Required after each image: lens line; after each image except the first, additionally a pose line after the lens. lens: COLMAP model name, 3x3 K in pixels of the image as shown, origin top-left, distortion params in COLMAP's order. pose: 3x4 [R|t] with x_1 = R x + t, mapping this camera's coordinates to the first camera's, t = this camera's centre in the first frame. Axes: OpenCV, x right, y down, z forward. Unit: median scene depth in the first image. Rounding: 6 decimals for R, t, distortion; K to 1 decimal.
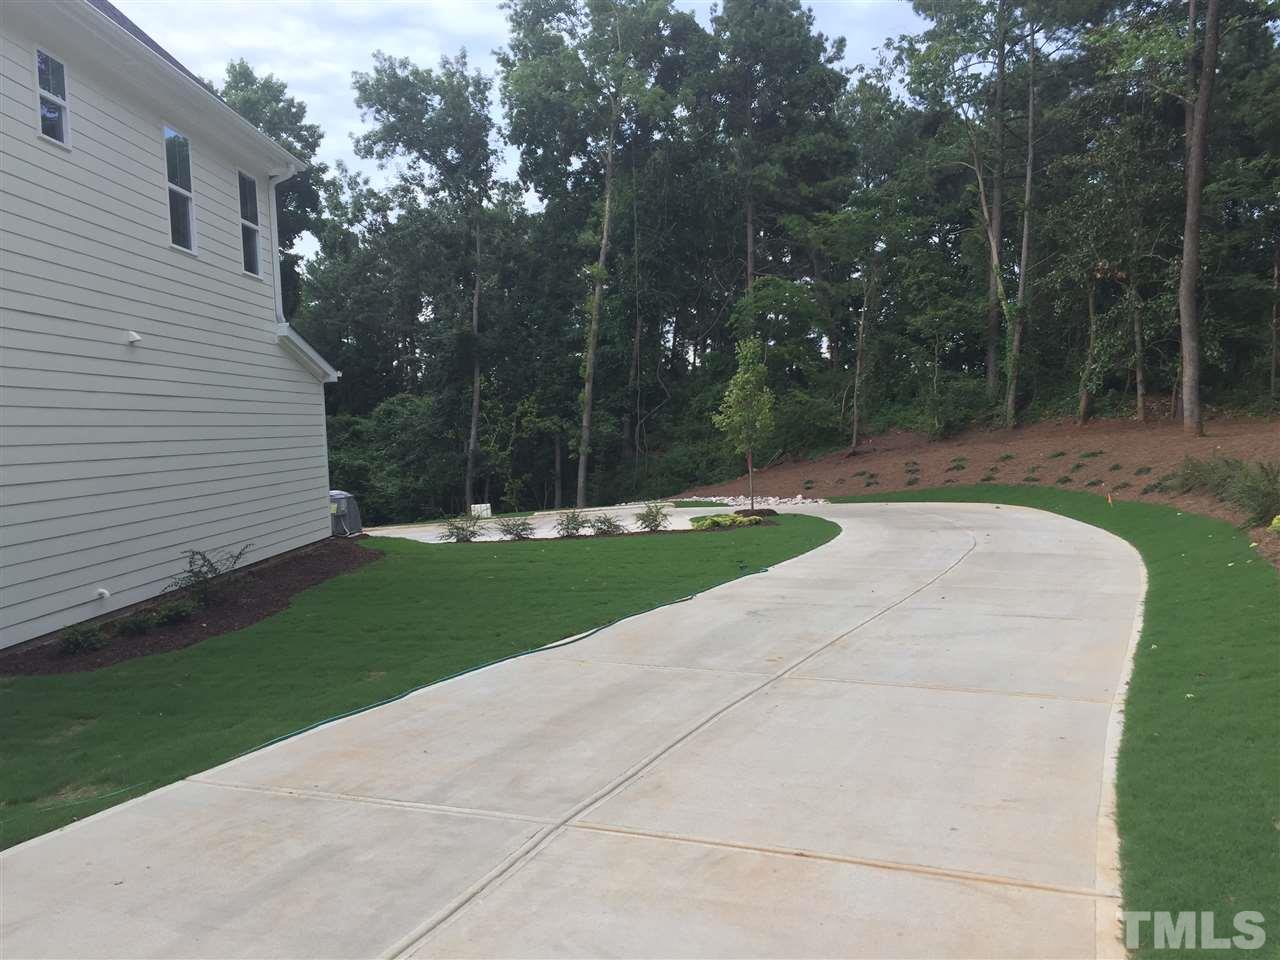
lens RADIAL K [[1102.0, 0, 644.5], [0, 1102.0, 481.2], [0, 0, 1]] dist [0.062712, -0.058485]
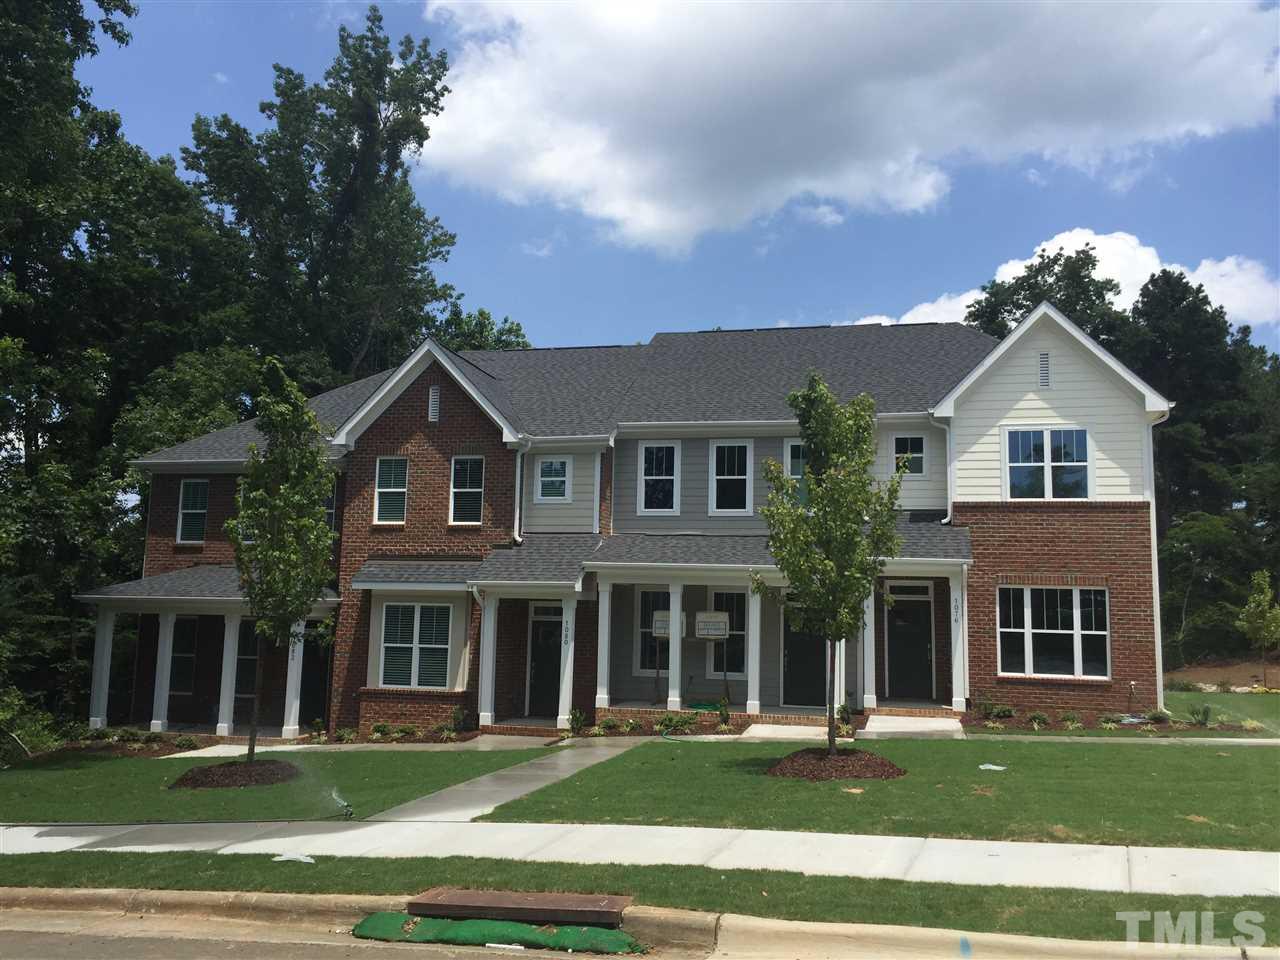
lens RADIAL K [[1102.0, 0, 631.9], [0, 1102.0, 476.1], [0, 0, 1]] dist [0.062712, -0.058485]
pose [[0.972331, 0.033984, -0.231123, -0.209185], [-0.073292, 0.983786, -0.163685, 0.029771], [0.221813, 0.176095, 0.959056, -0.354108]]
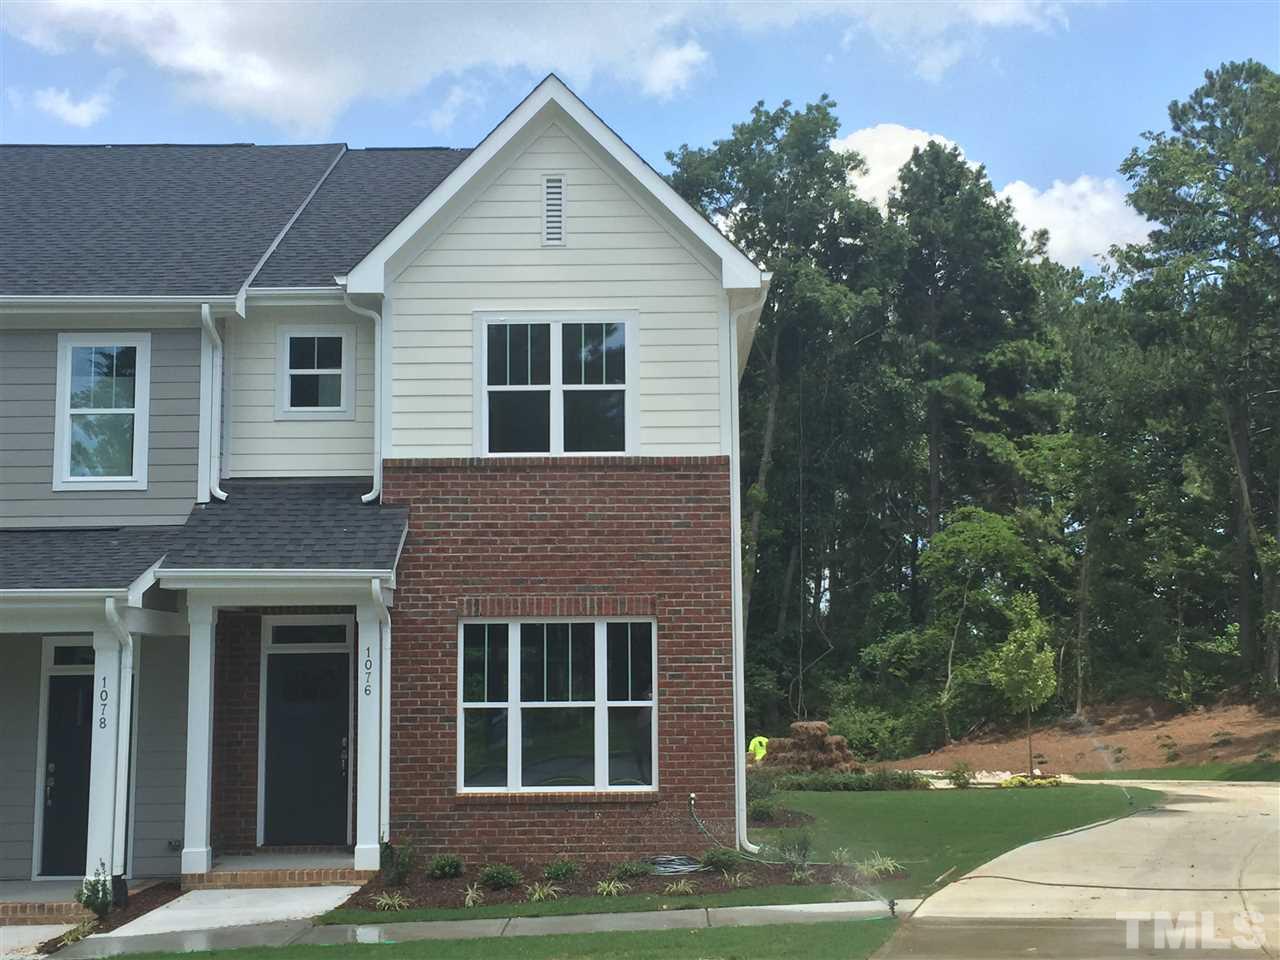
lens RADIAL K [[1680.8, 0, 640.7], [0, 1680.8, 481.3], [0, 0, 1]] dist [0.029442, 0.000000]
pose [[0.999468, 0.032528, 0.002466, -0.129534], [-0.031623, 0.984660, -0.171597, 0.019507], [-0.008010, 0.171427, 0.985164, -0.232645]]
